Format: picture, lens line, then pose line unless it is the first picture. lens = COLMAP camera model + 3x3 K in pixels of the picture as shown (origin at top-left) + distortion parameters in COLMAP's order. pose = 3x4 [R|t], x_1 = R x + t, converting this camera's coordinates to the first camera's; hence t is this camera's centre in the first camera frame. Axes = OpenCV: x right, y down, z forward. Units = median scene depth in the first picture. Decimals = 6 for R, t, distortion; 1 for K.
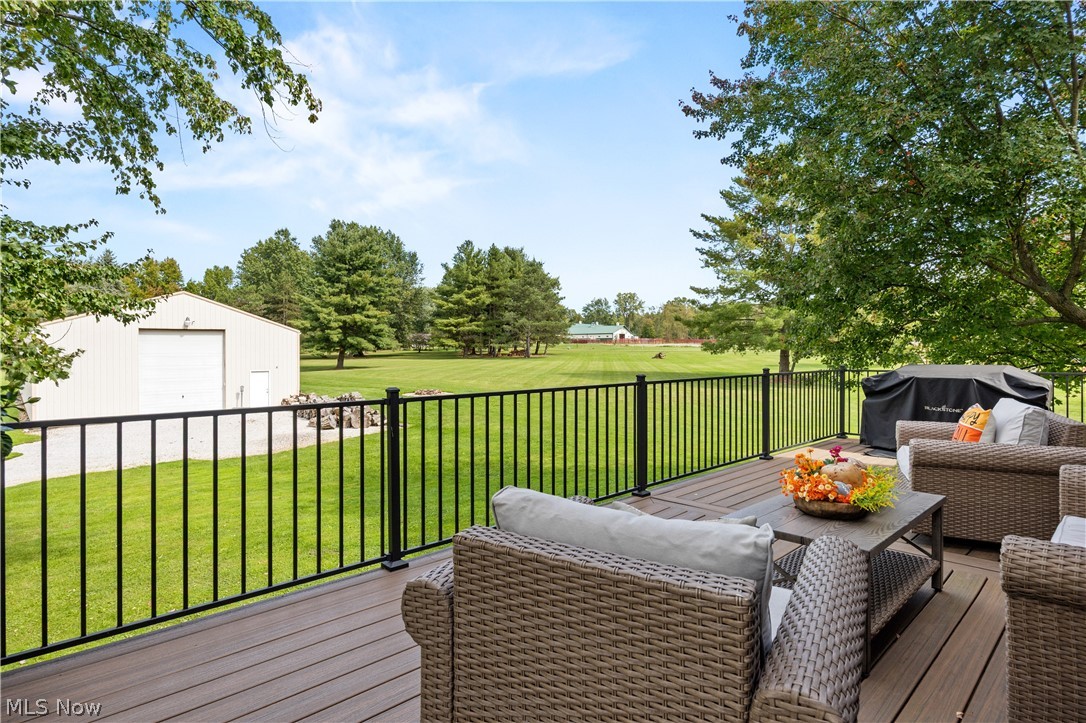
lens RADIAL K [[575.5, 0, 538.6], [0, 575.5, 354.2], [0, 0, 1]] dist [-0.006128, -0.000684]
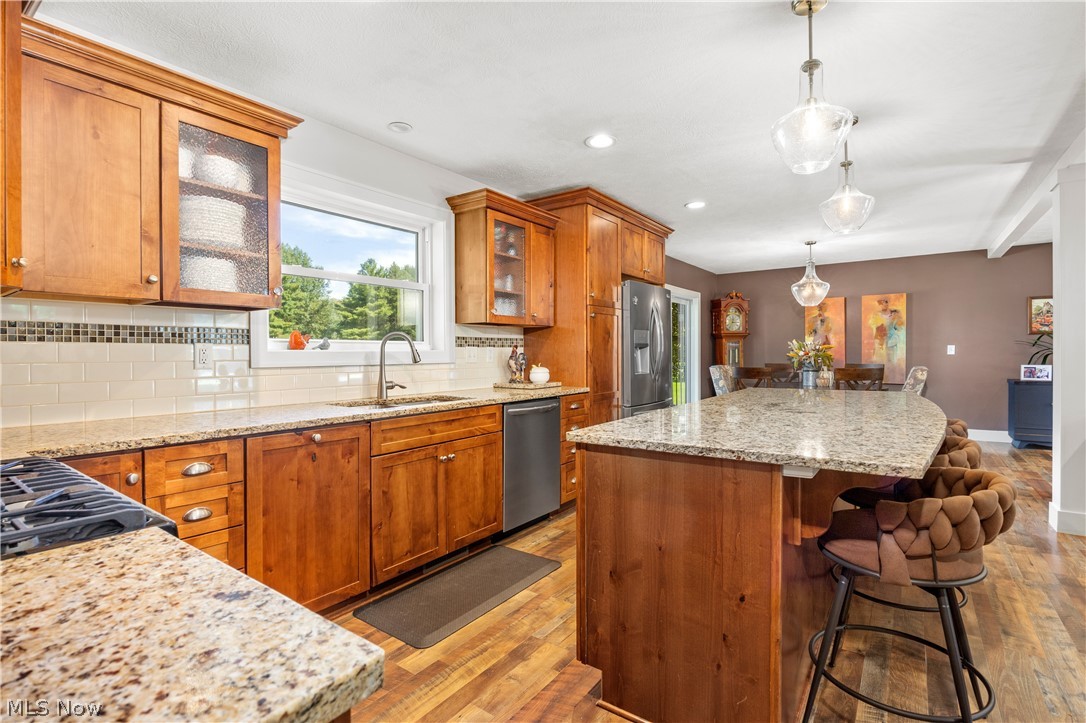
lens RADIAL K [[508.1, 0, 547.7], [0, 508.1, 357.3], [0, 0, 1]] dist [-0.003931, -0.000914]
pose [[0.980678, -0.009578, 0.195394, 0.030752], [0.010329, 0.999943, -0.002827, 0.001652], [-0.195356, 0.004791, 0.980721, -0.062916]]
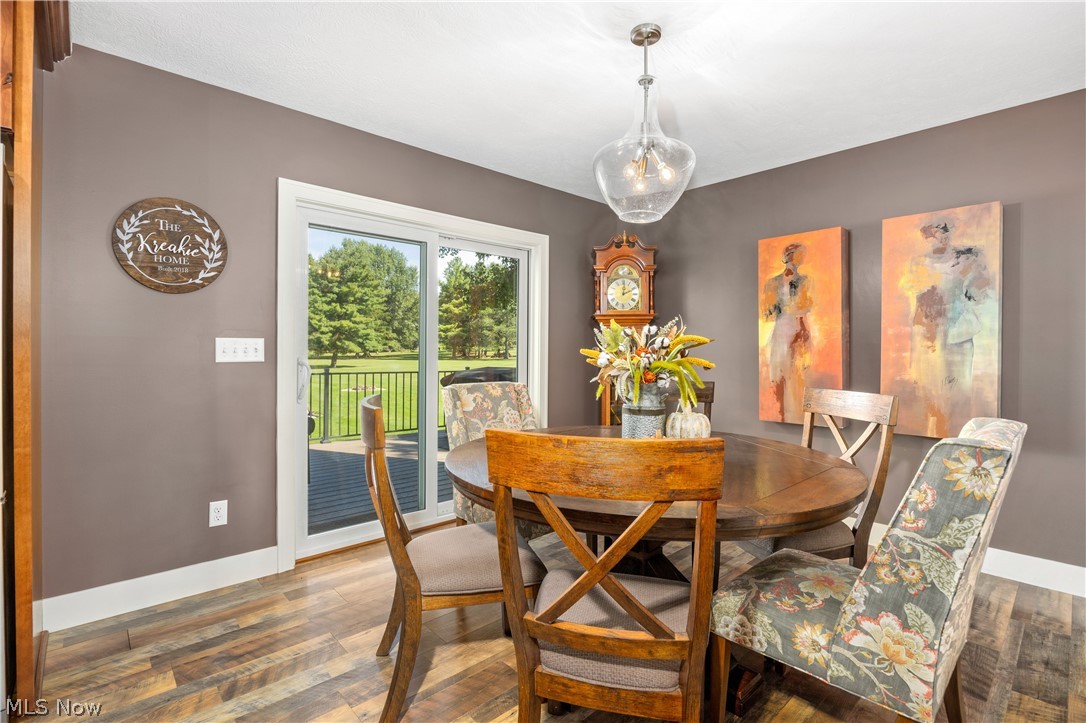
lens RADIAL K [[508.1, 0, 545.0], [0, 508.1, 354.0], [0, 0, 1]] dist [-0.003931, -0.000914]
pose [[0.999964, 0.006571, -0.005385, 0.086594], [-0.006604, 0.999960, -0.006103, 0.001155], [0.005345, 0.006138, 0.999967, -0.016013]]
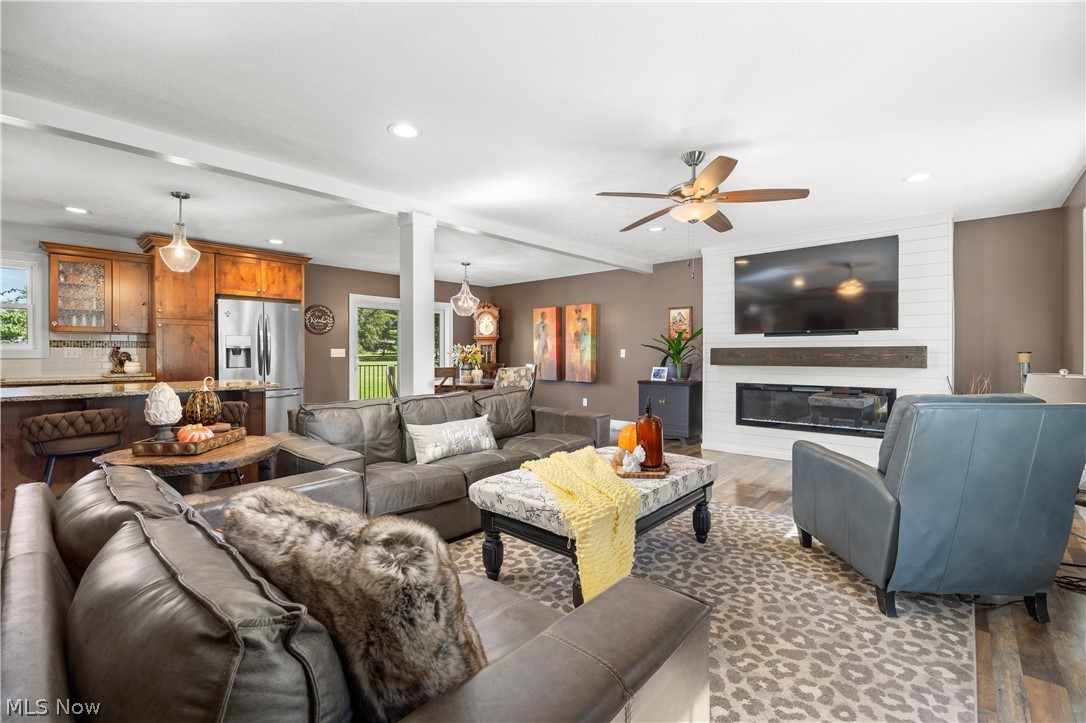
lens RADIAL K [[480.6, 0, 548.4], [0, 480.6, 356.1], [0, 0, 1]] dist [-0.015129, -0.000422]
pose [[0.995867, 0.001283, 0.090811, 0.100240], [-0.000824, 0.999987, -0.005092, 0.001971], [-0.090816, 0.004996, 0.995855, -0.087531]]
